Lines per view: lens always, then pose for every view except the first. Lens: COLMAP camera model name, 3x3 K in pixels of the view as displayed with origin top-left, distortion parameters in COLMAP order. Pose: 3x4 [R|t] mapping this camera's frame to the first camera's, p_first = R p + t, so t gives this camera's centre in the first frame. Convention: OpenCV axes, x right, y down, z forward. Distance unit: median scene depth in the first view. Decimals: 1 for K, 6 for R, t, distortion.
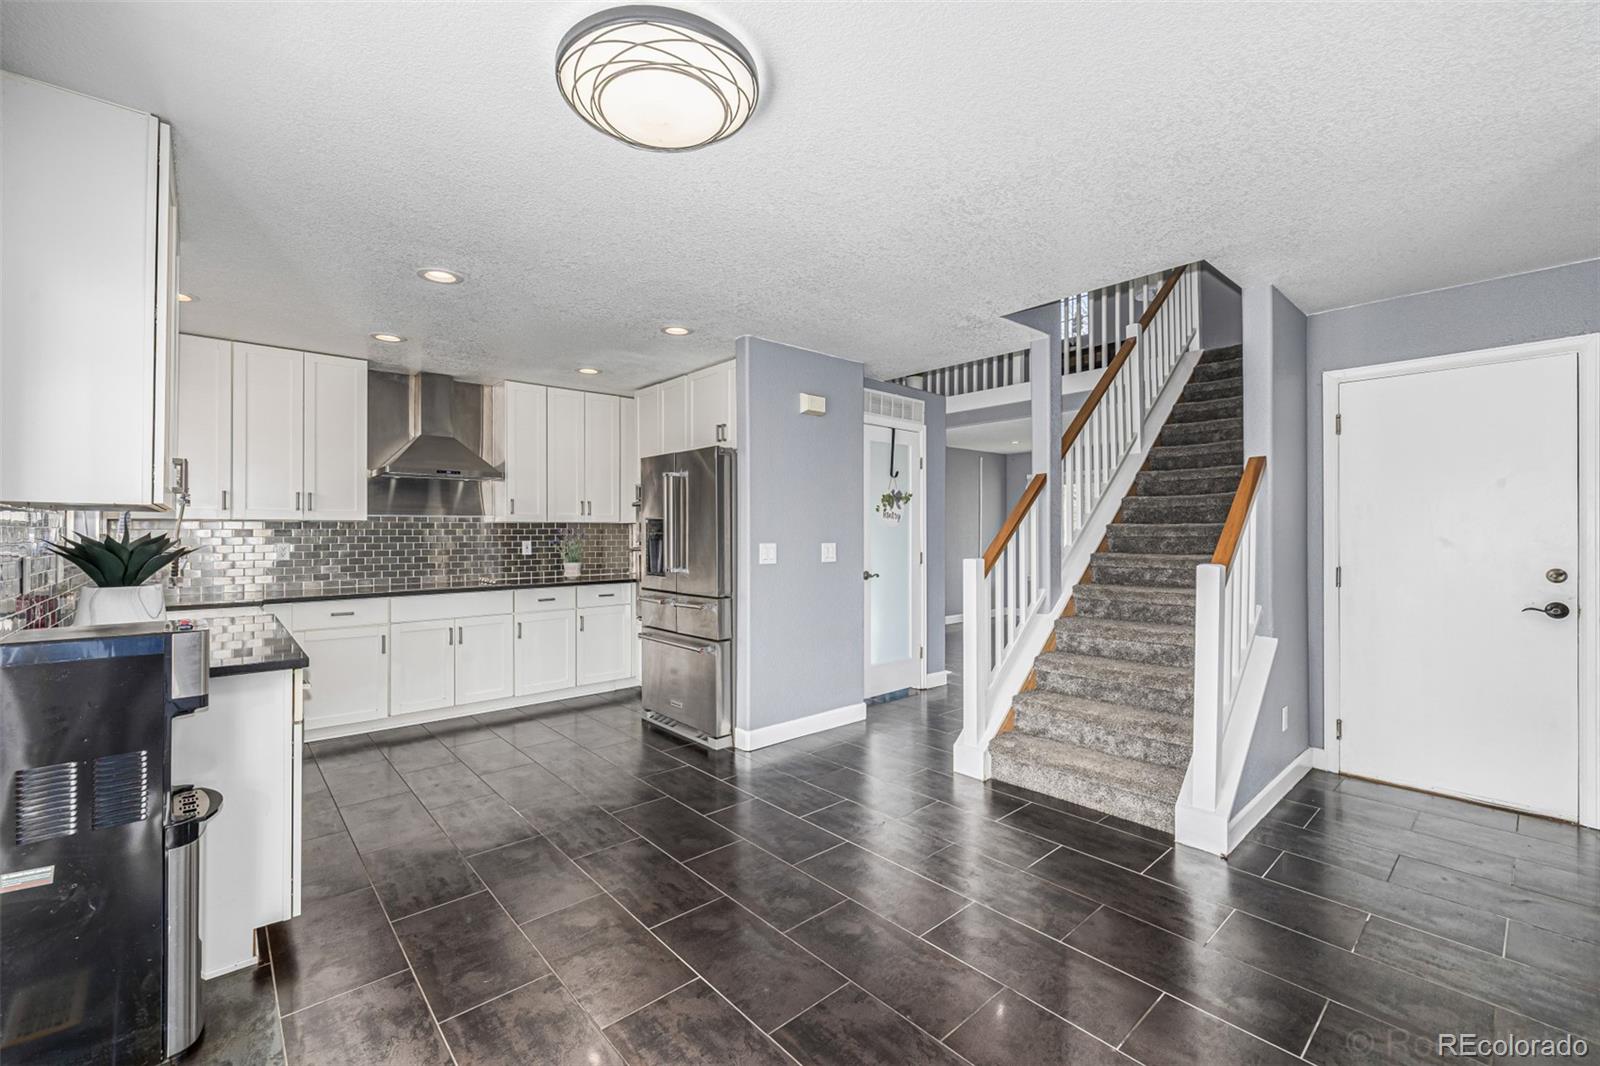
lens RADIAL K [[659.4, 0, 798.3], [0, 659.4, 543.5], [0, 0, 1]] dist [0.000338, 0.000433]
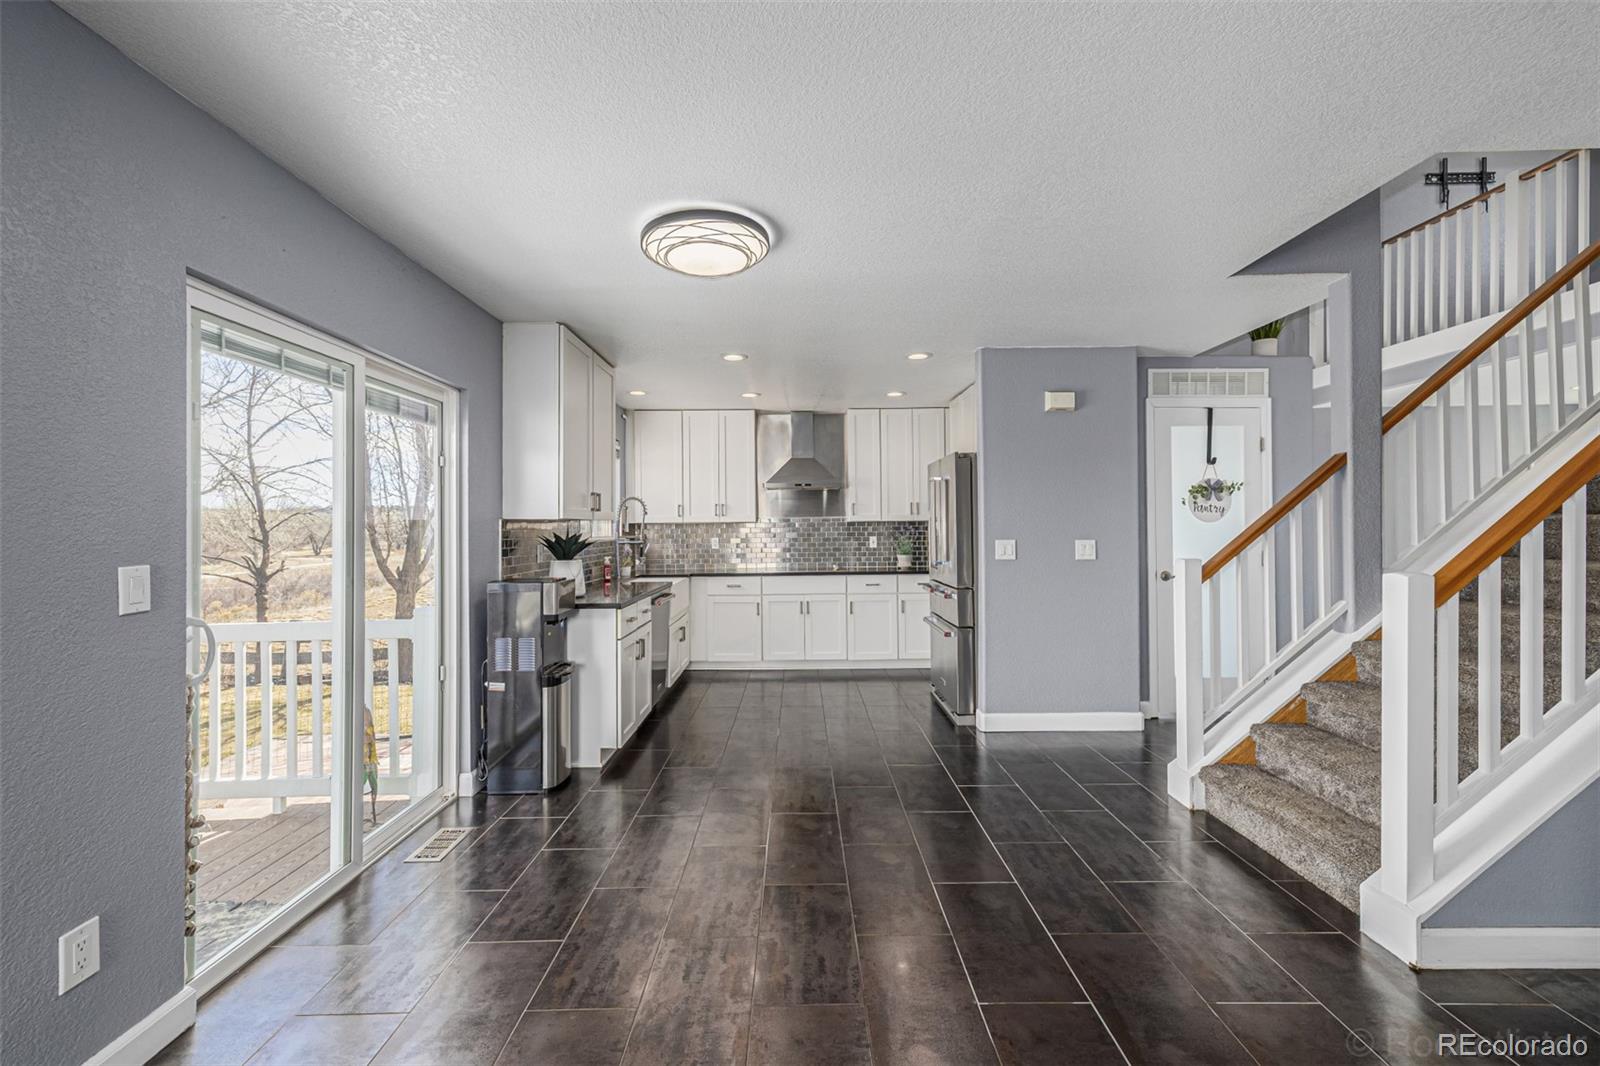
lens RADIAL K [[651.4, 0, 802.3], [0, 651.4, 540.2], [0, 0, 1]] dist [0.001401, 0.000296]
pose [[0.753330, 0.006478, -0.657610, 0.374494], [-0.004848, 0.999979, 0.004297, -0.002668], [0.657624, -0.000049, 0.753346, -0.000928]]
